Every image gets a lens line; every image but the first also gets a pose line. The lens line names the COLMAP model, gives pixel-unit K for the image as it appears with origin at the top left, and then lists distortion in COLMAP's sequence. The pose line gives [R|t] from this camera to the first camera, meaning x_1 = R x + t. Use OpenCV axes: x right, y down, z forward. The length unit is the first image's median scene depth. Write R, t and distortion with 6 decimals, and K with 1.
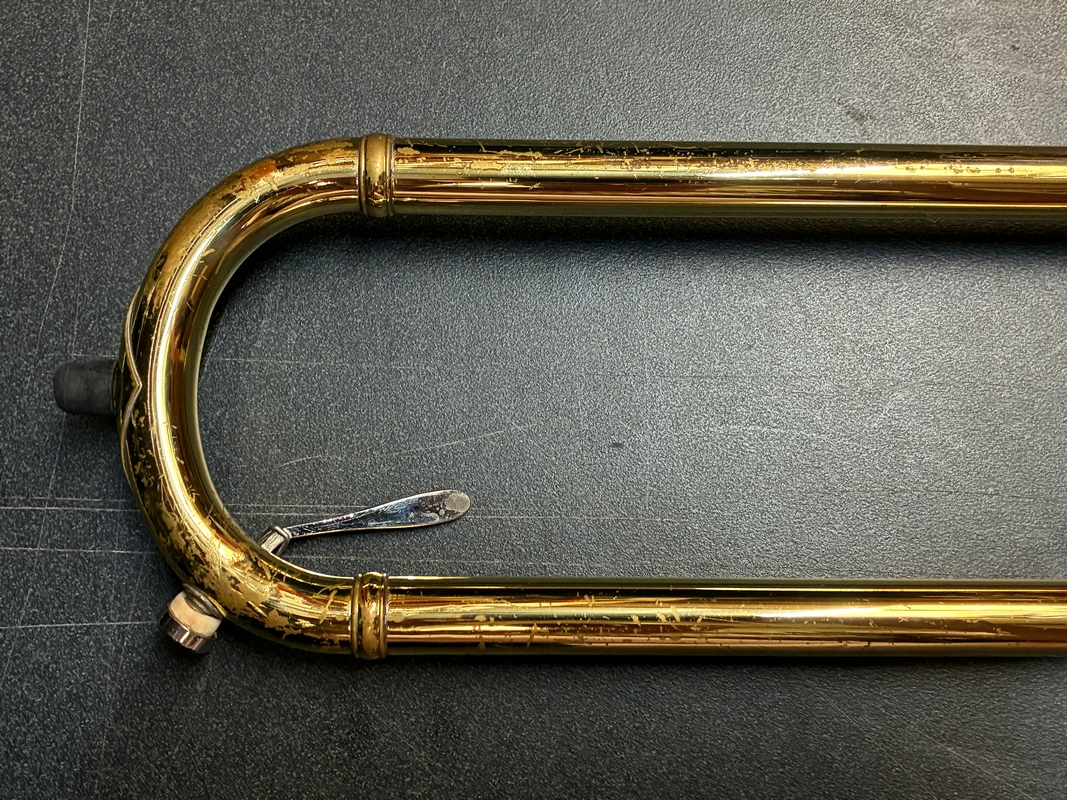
lens RADIAL K [[1340.1, 0, 530.6], [0, 1340.1, 421.1], [0, 0, 1]] dist [0.015972, 0.000000]
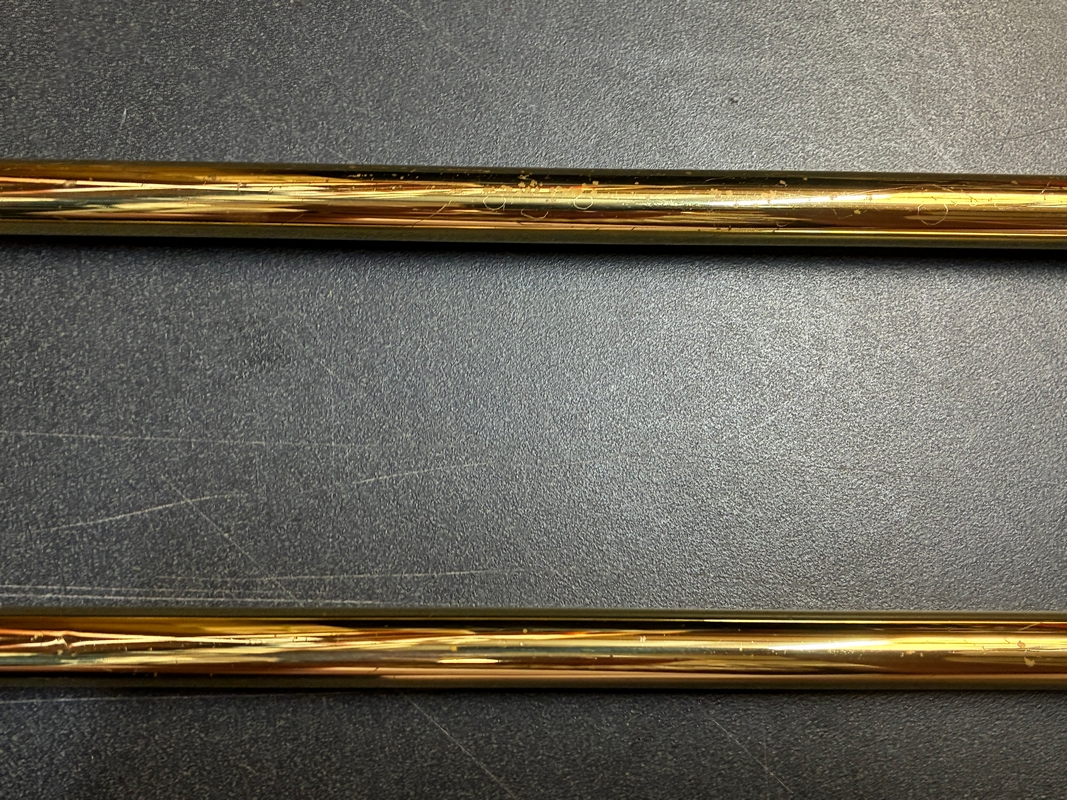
lens RADIAL K [[1340.1, 0, 532.3], [0, 1340.1, 400.4], [0, 0, 1]] dist [0.015972, 0.000000]
pose [[0.999874, 0.006673, 0.014371, 0.212909], [-0.006209, 0.999466, -0.032084, -0.035785], [-0.014578, 0.031991, 0.999382, 0.061763]]
